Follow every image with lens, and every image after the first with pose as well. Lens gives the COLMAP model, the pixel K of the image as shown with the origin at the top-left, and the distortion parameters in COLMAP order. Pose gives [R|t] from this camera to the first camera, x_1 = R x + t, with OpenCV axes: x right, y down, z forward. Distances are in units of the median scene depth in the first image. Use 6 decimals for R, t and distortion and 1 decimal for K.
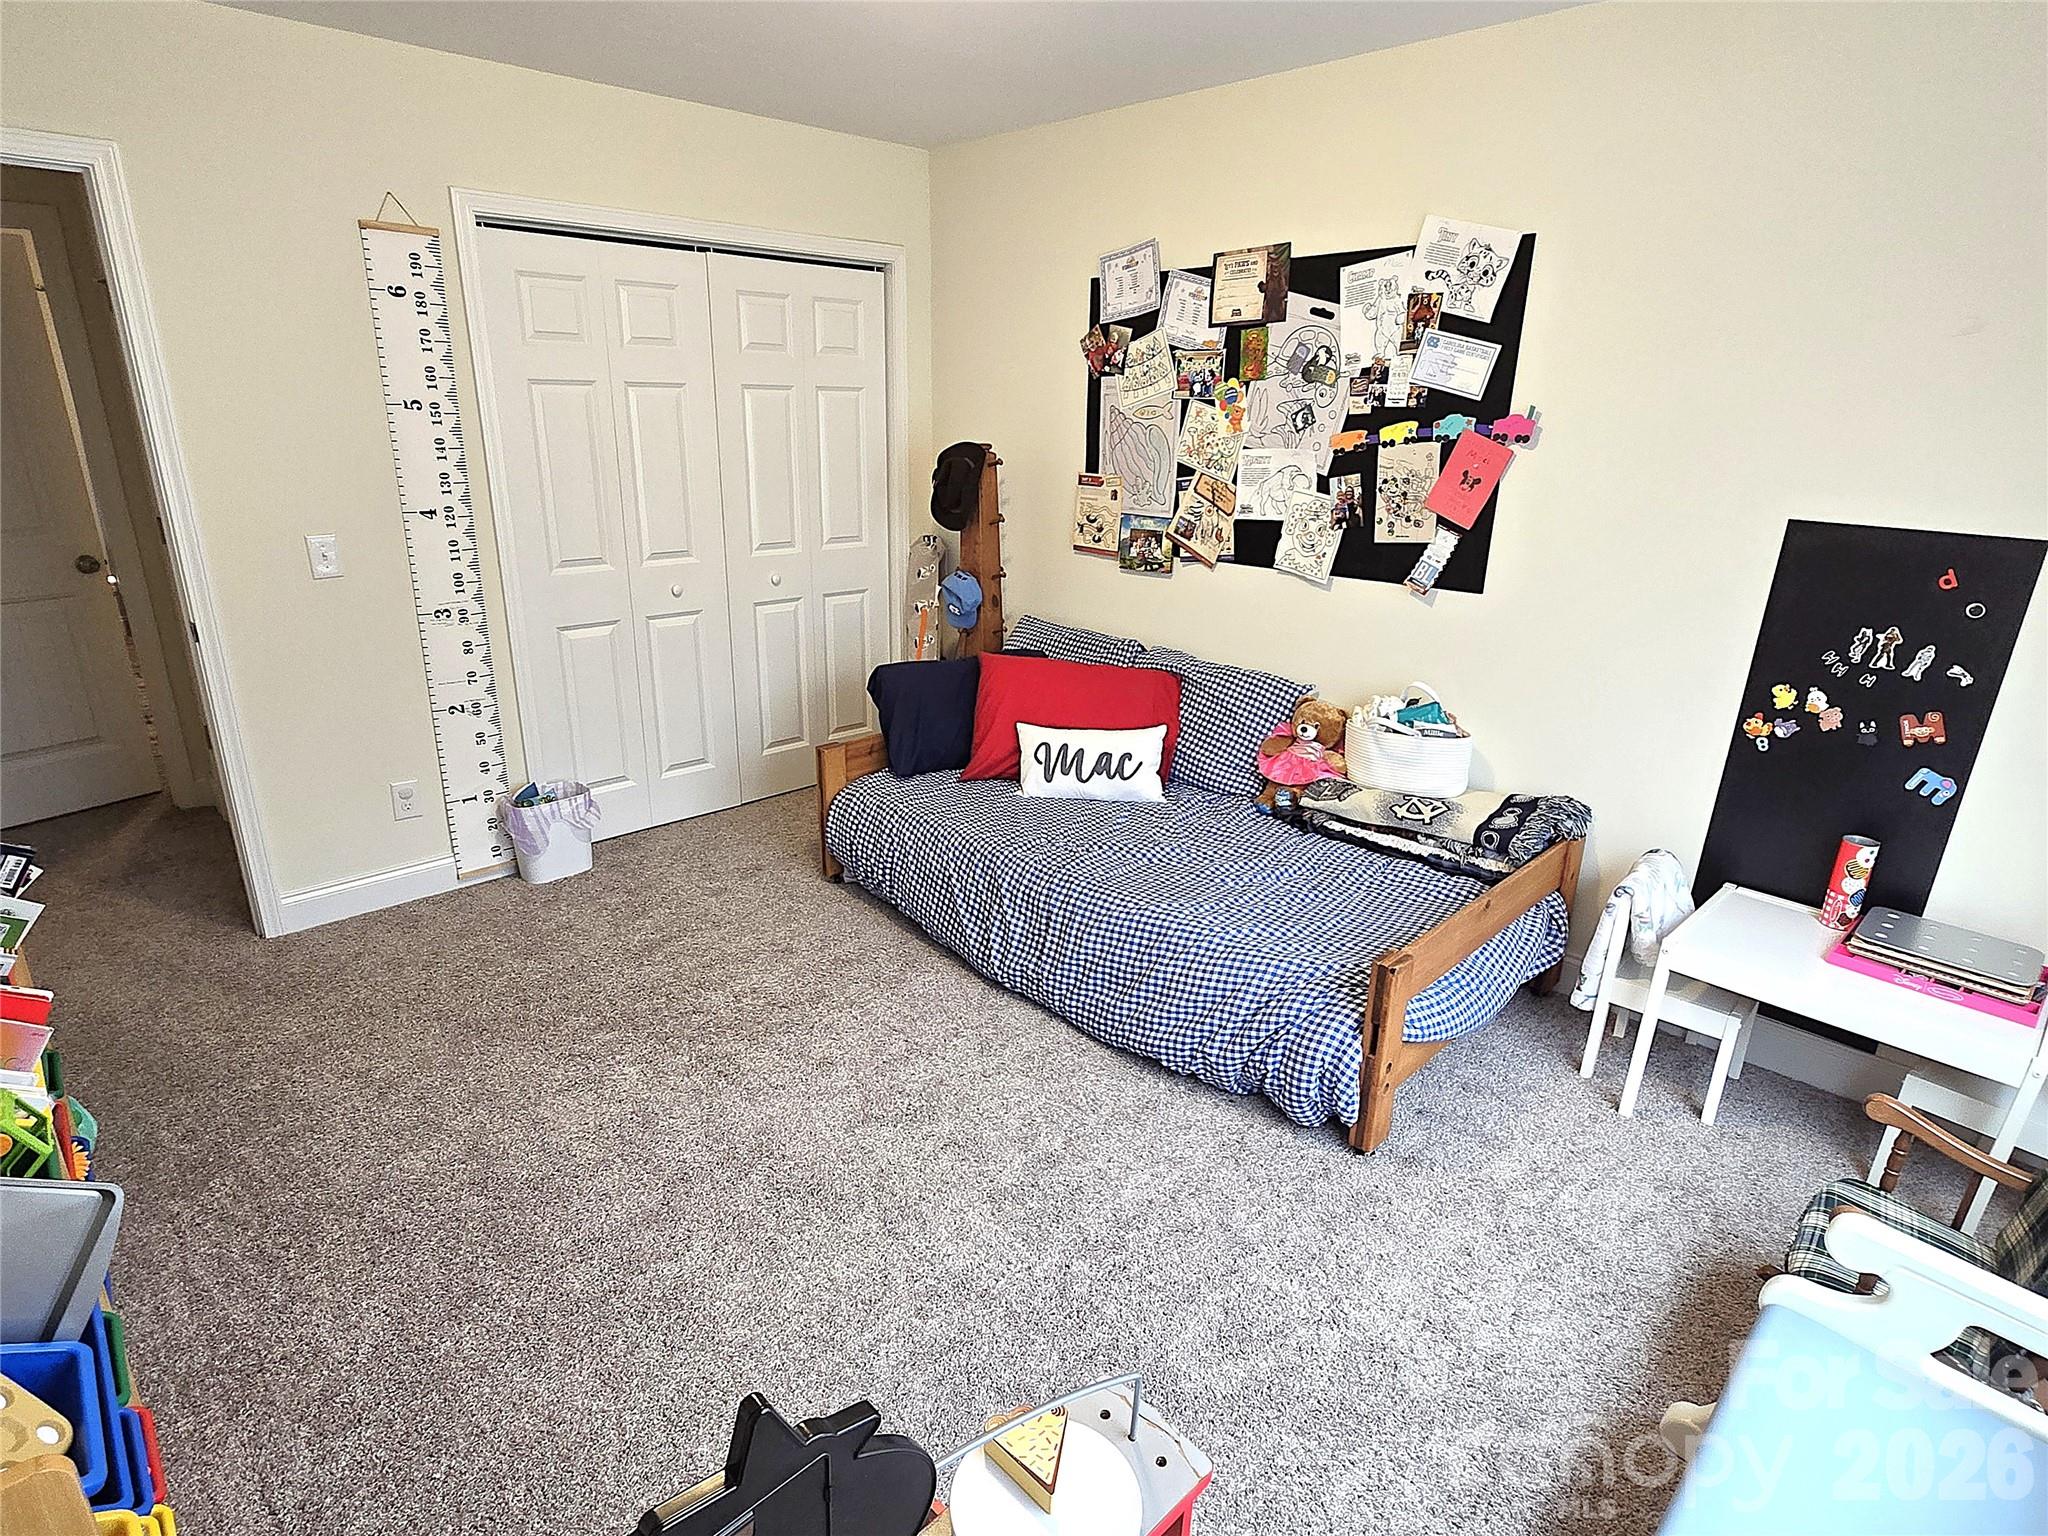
lens RADIAL K [[1089.9, 0, 1017.3], [0, 1089.9, 762.9], [0, 0, 1]] dist [-0.003087, -0.002040]
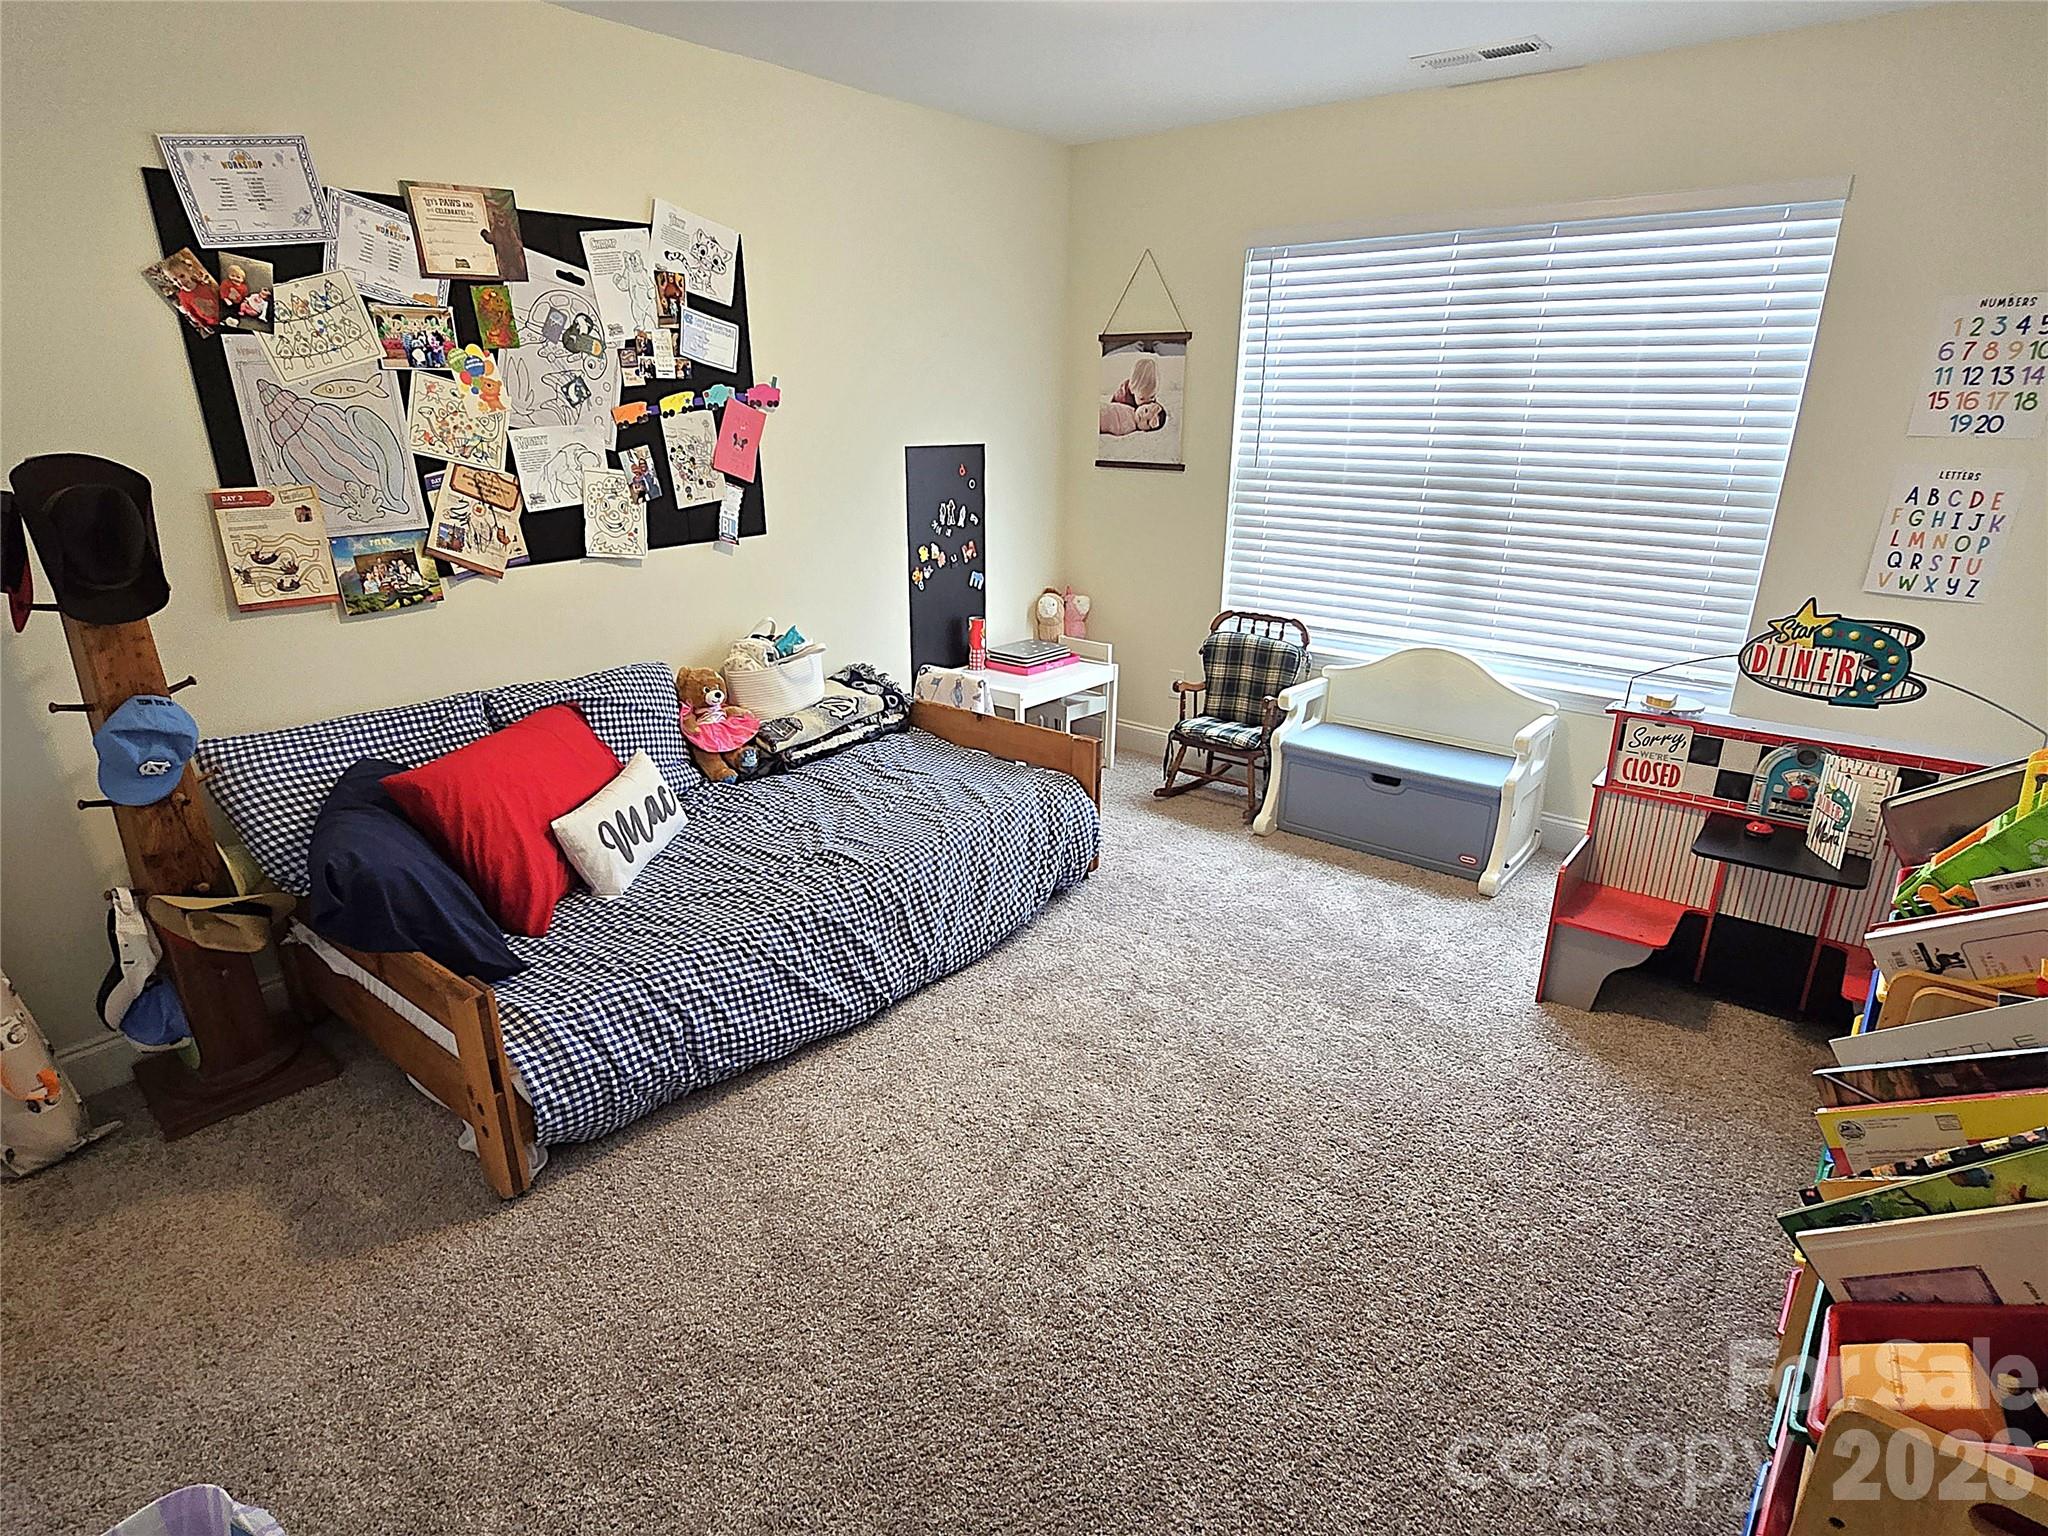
lens RADIAL K [[1089.9, 0, 1023.3], [0, 1089.9, 760.9], [0, 0, 1]] dist [-0.003087, -0.002040]
pose [[-0.110138, -0.332234, 0.936745, -0.755717], [0.311892, 0.883320, 0.349956, -0.246771], [-0.943712, 0.330707, 0.006334, 0.746569]]
